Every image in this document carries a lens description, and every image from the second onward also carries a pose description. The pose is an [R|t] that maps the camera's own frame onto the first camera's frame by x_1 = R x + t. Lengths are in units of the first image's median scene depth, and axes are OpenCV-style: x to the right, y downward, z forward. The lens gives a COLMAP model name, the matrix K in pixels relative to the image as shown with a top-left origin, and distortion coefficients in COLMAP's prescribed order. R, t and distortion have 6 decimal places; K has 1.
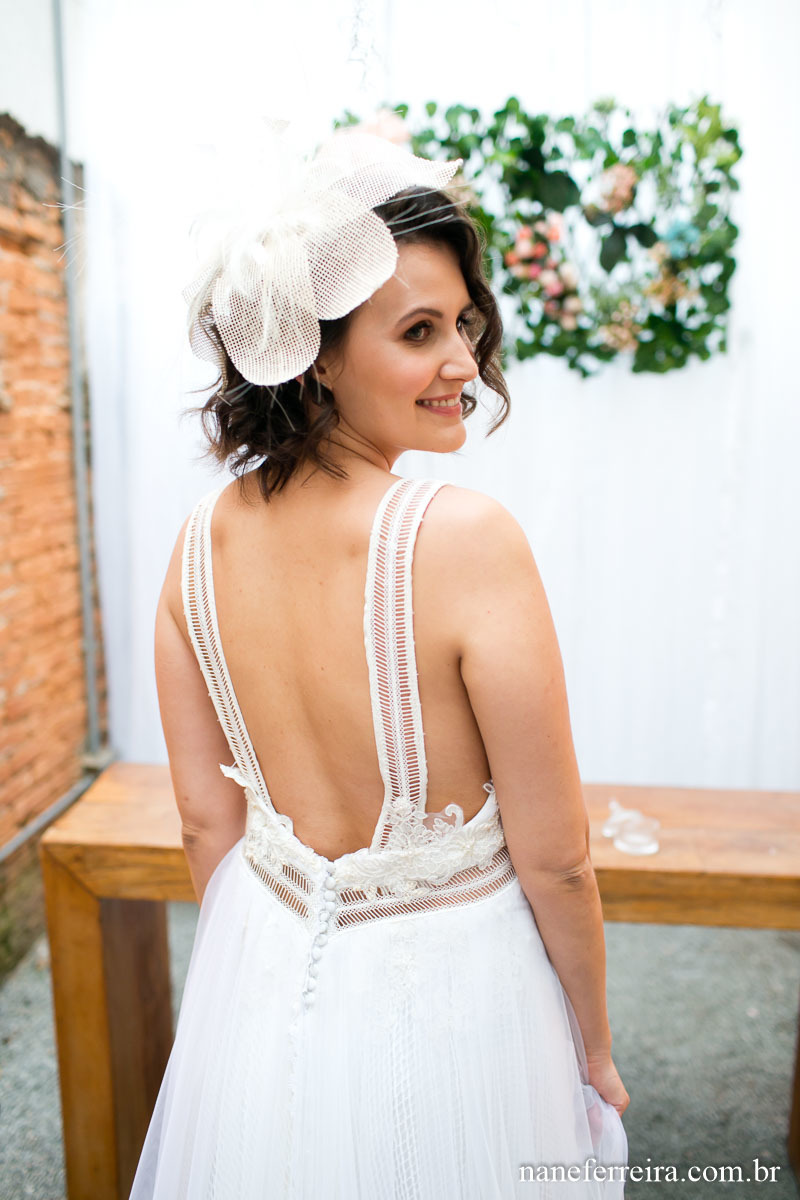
lens RADIAL K [[1199.1, 0, 396.4], [0, 1199.1, 597.5], [0, 0, 1]] dist [-0.045472, 0.000000]
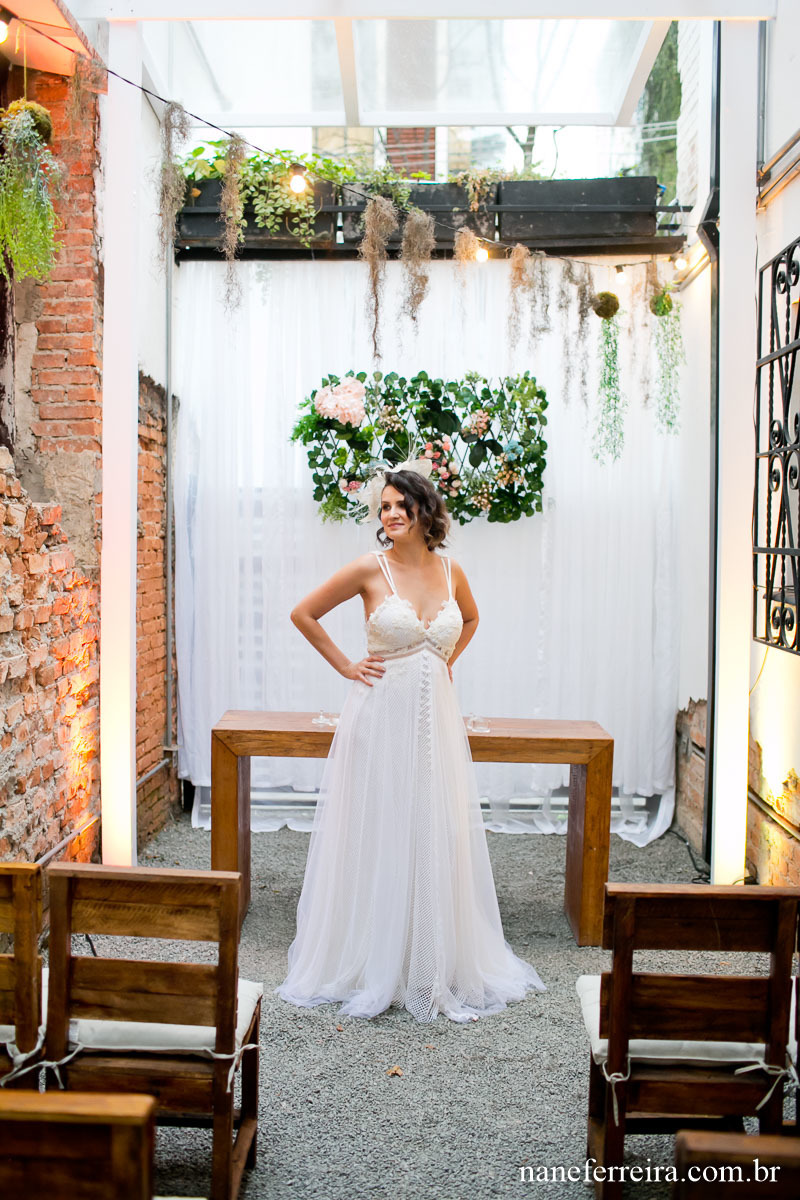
lens RADIAL K [[1199.1, 0, 392.5], [0, 1199.1, 571.0], [0, 0, 1]] dist [-0.045472, 0.000000]
pose [[0.996723, 0.012338, 0.079950, -0.090356], [-0.001117, 0.990305, -0.138903, 0.136433], [-0.080889, 0.138358, 0.987073, -0.759299]]
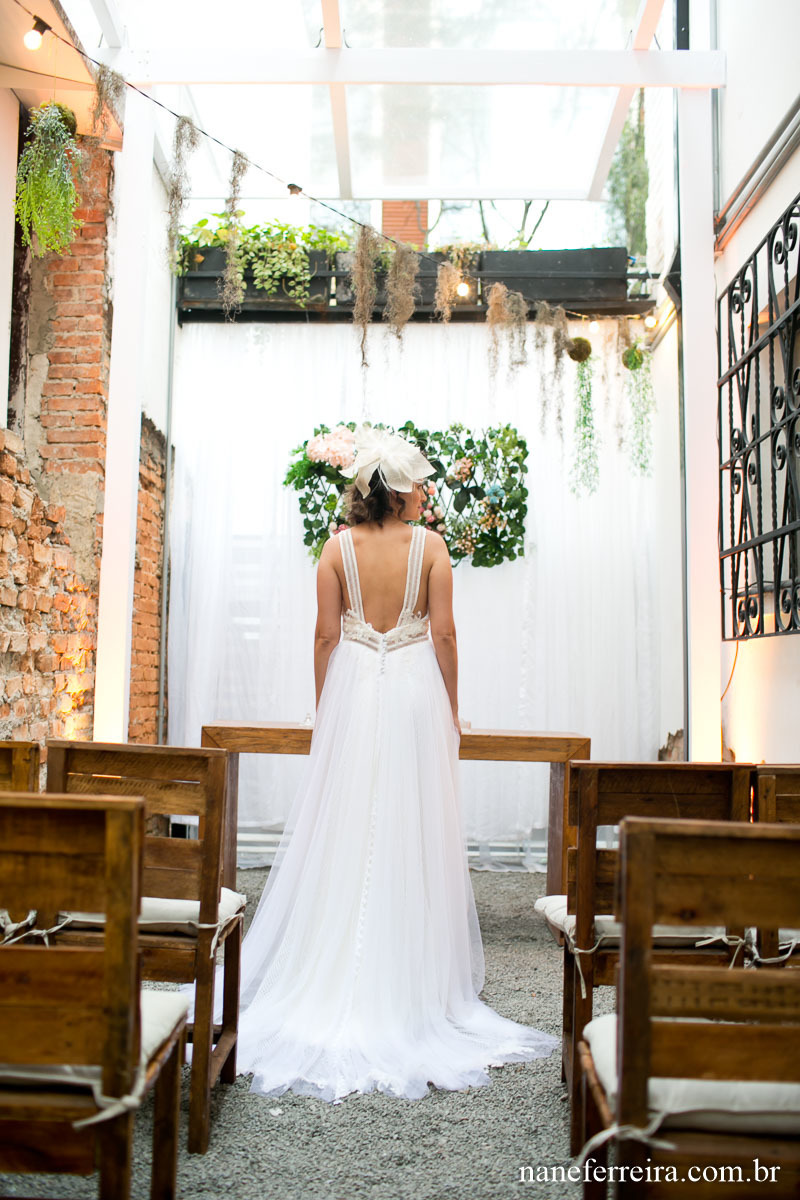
lens RADIAL K [[1199.1, 0, 392.2], [0, 1199.1, 553.5], [0, 0, 1]] dist [-0.045472, 0.000000]
pose [[0.996135, 0.029817, 0.082618, -0.083605], [-0.006315, 0.962494, -0.271228, 0.308747], [-0.087607, 0.269658, 0.958963, -0.796911]]
